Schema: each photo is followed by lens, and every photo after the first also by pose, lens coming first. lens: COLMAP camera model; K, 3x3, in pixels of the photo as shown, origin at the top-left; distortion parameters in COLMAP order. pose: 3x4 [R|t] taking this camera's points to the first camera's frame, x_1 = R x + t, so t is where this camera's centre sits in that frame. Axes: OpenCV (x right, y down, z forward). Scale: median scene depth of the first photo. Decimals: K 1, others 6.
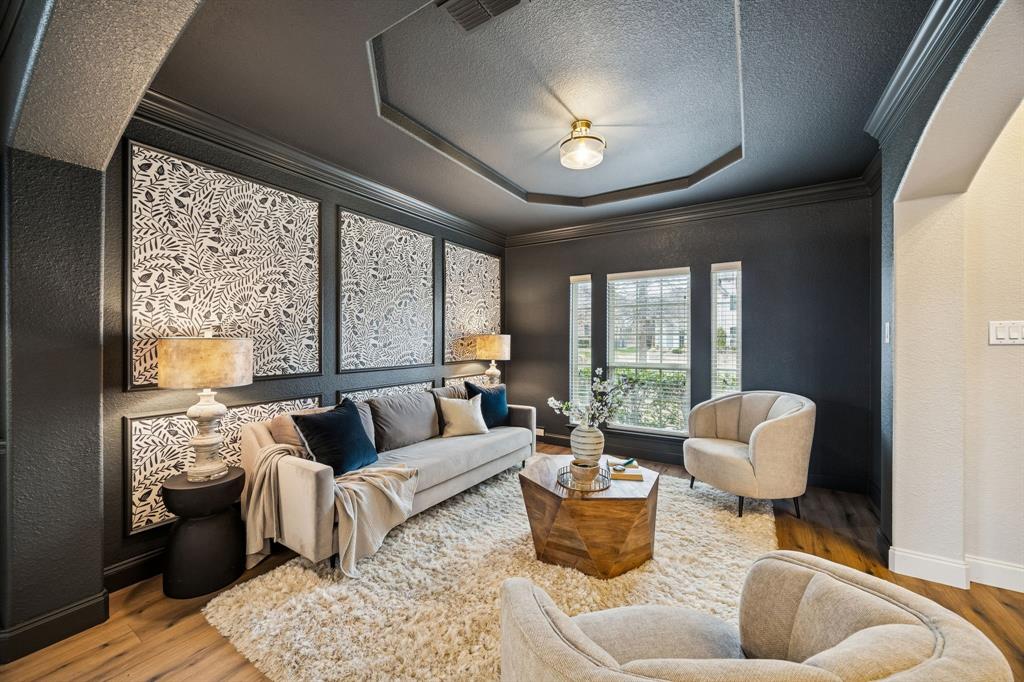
lens RADIAL K [[389.2, 0, 510.1], [0, 389.2, 342.3], [0, 0, 1]] dist [-0.004679, 0.000132]
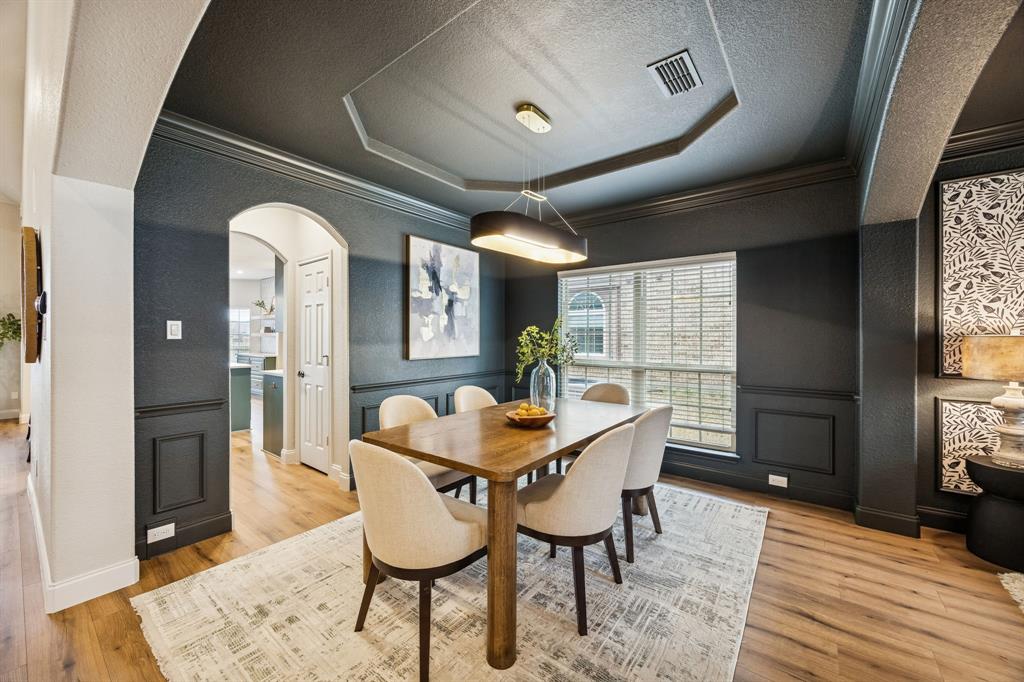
lens RADIAL K [[389.2, 0, 508.6], [0, 389.2, 339.0], [0, 0, 1]] dist [-0.004679, 0.000132]
pose [[-0.100452, 0.000211, -0.994942, 0.431829], [-0.001650, 0.999999, 0.000379, -0.000211], [0.994941, 0.001679, -0.100451, -0.291410]]
